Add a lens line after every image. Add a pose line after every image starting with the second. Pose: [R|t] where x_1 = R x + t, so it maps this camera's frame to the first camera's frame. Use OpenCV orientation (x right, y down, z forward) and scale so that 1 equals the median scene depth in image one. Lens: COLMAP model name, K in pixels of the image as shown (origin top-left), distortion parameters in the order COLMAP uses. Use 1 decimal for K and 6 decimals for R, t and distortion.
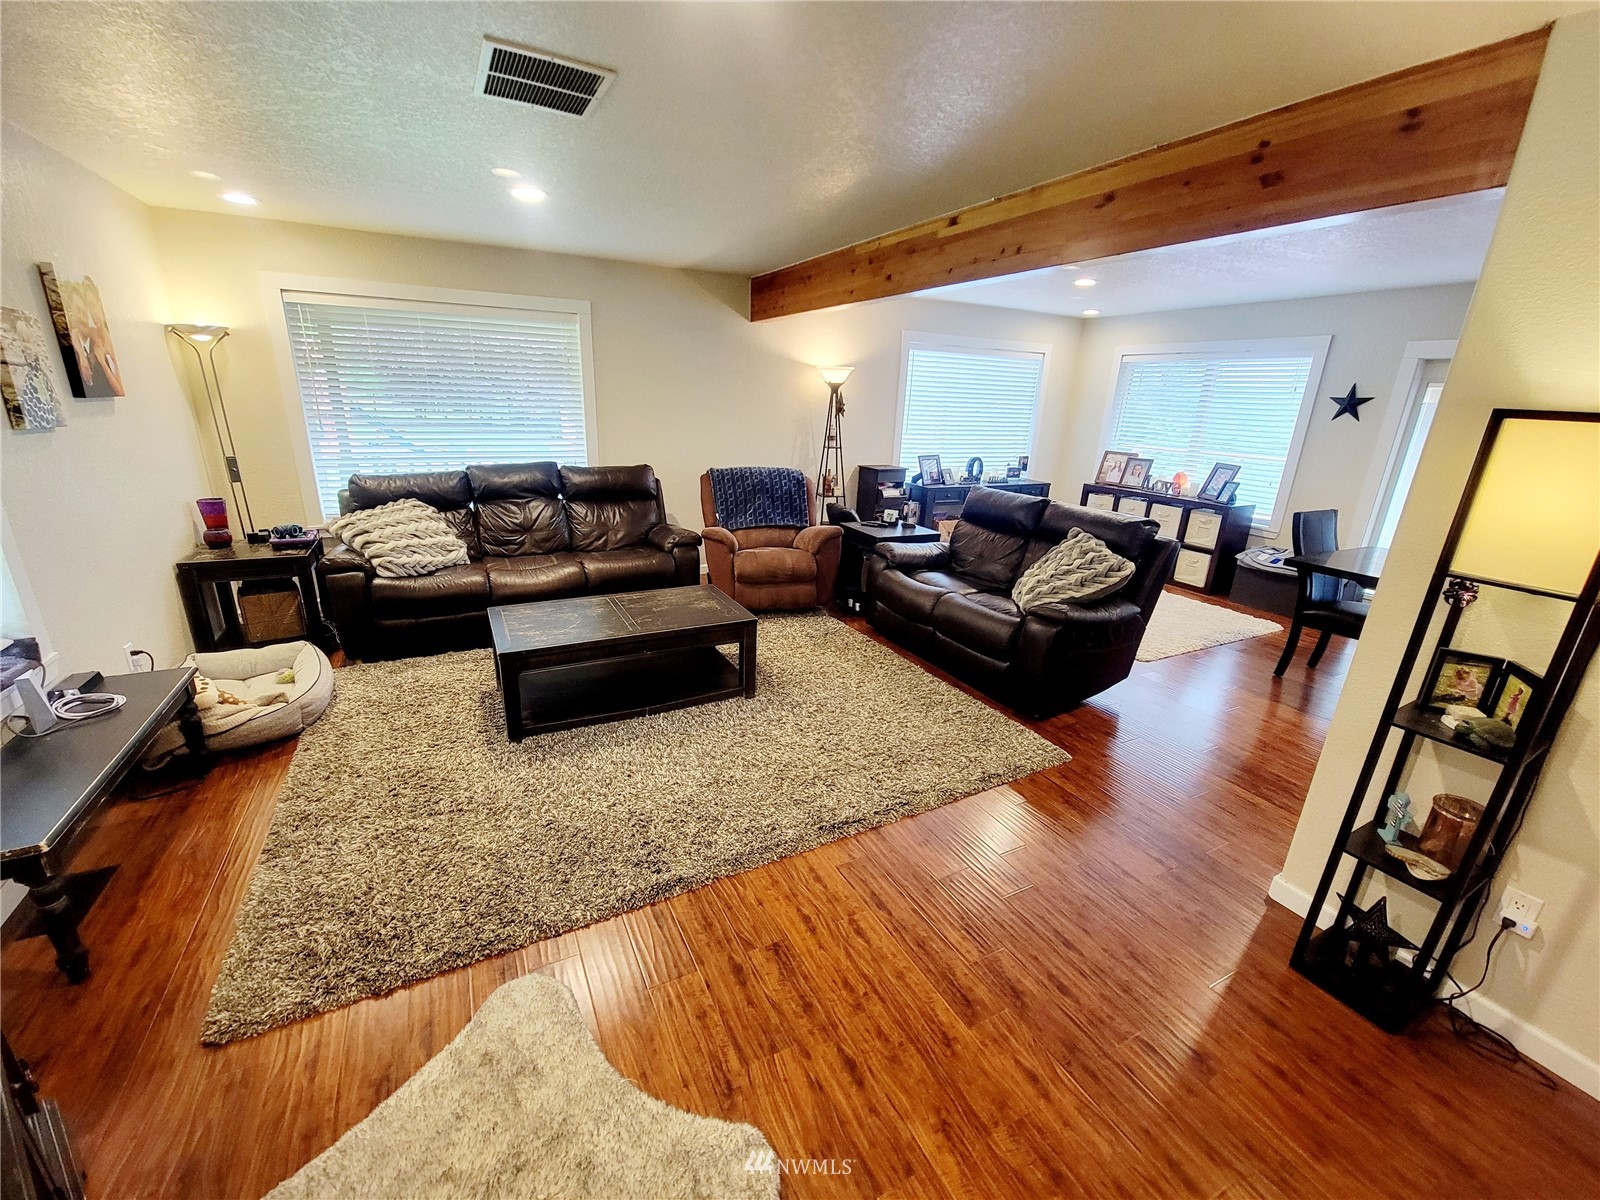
lens RADIAL K [[648.8, 0, 795.9], [0, 648.8, 604.8], [0, 0, 1]] dist [0.002857, -0.000238]
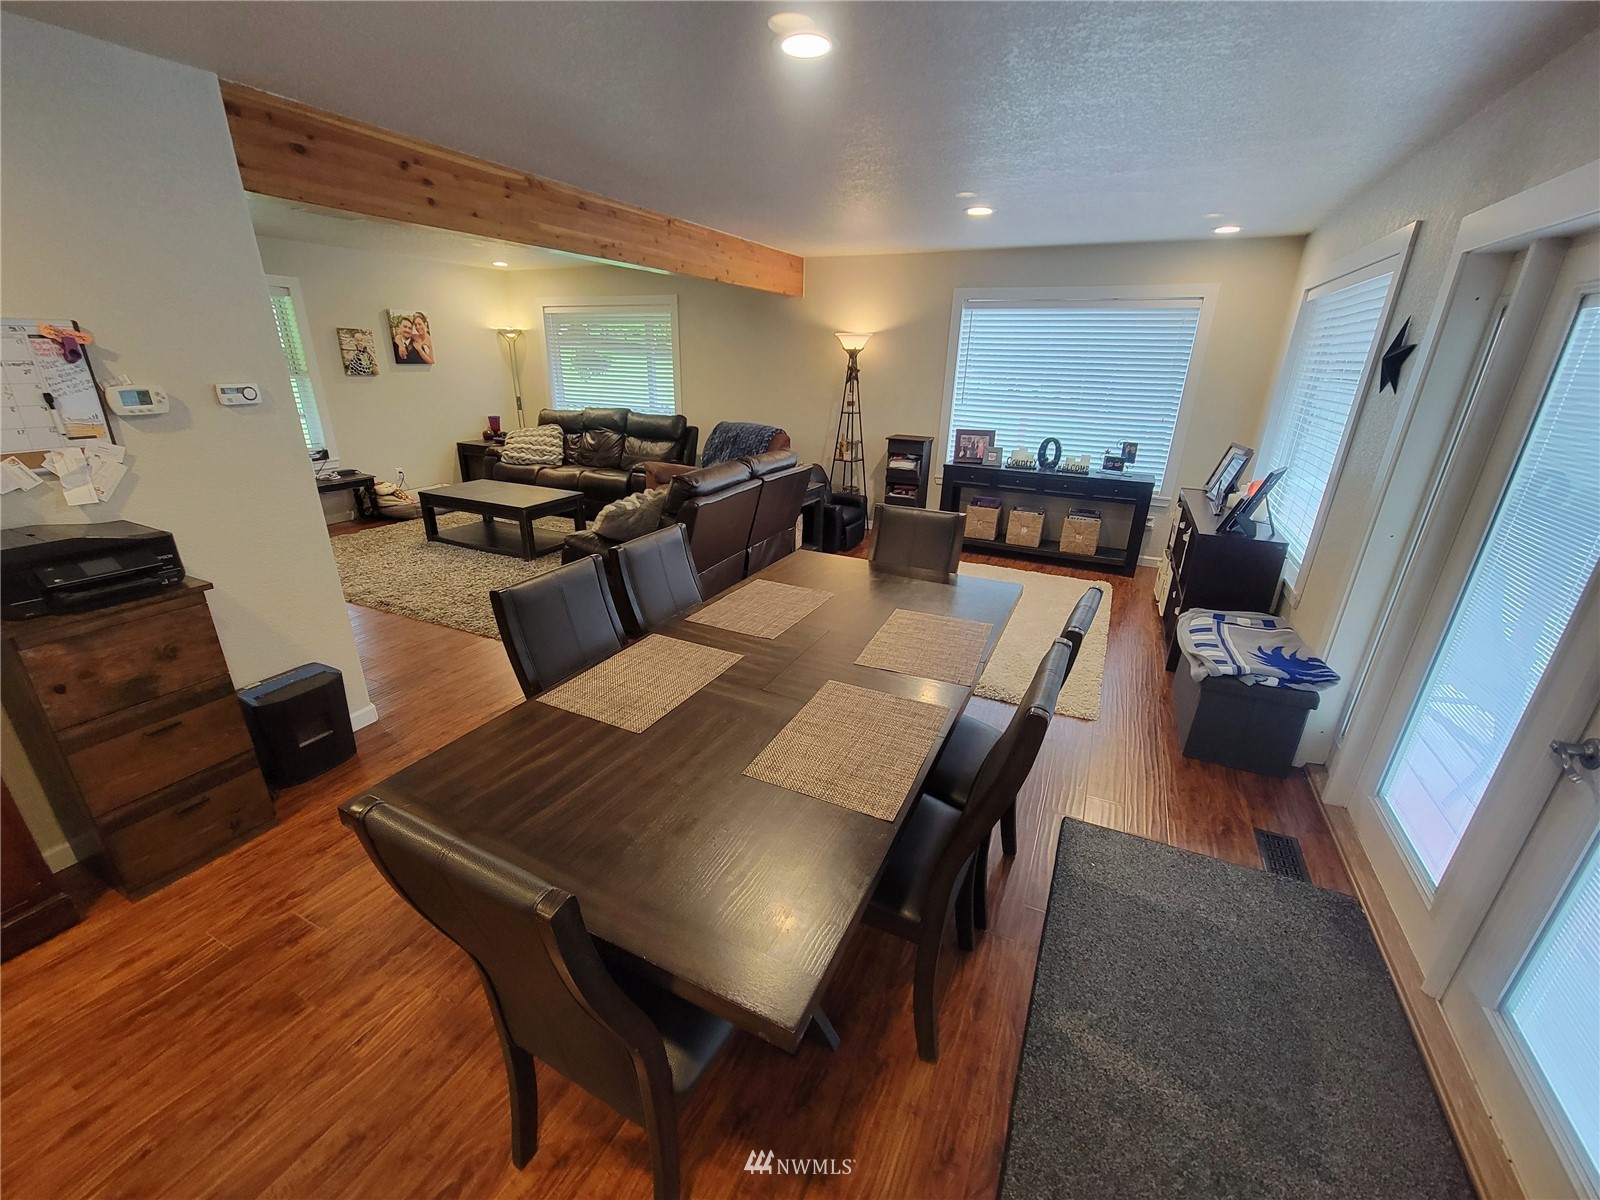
lens RADIAL K [[648.8, 0, 801.6], [0, 648.8, 603.5], [0, 0, 1]] dist [0.002857, -0.000238]
pose [[0.602881, 0.266479, -0.752013, 0.890667], [-0.244166, 0.958972, 0.144070, -0.083604], [0.759551, 0.096759, 0.643211, 0.314934]]
